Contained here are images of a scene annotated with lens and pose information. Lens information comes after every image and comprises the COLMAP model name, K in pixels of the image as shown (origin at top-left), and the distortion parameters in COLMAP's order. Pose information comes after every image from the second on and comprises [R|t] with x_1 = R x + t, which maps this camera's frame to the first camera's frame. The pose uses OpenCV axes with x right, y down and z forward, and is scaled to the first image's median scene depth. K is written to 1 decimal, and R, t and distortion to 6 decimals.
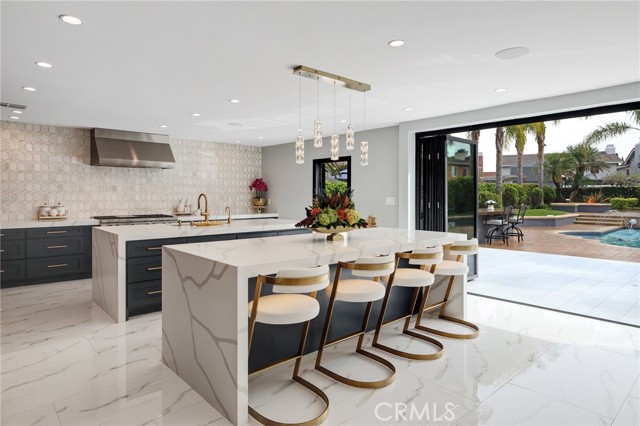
lens RADIAL K [[379.5, 0, 313.5], [0, 379.5, 198.9], [0, 0, 1]] dist [0.004238, 0.001371]
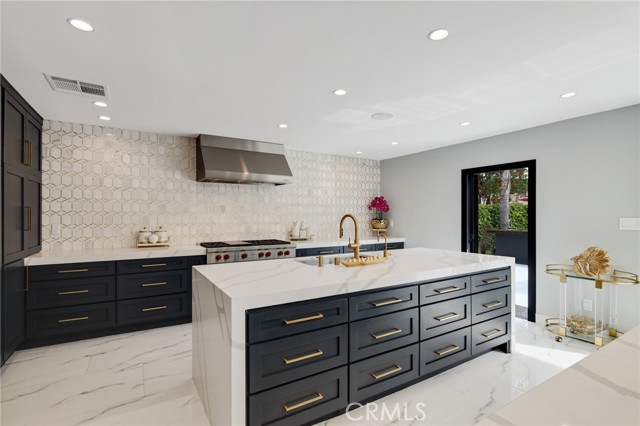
lens RADIAL K [[311.0, 0, 320.7], [0, 311.0, 218.2], [0, 0, 1]] dist [0.003452, 0.000190]
pose [[0.984403, -0.003497, -0.175893, -0.202040], [0.002889, 0.999989, -0.003714, -0.004046], [0.175904, 0.003148, 0.984402, 0.383041]]
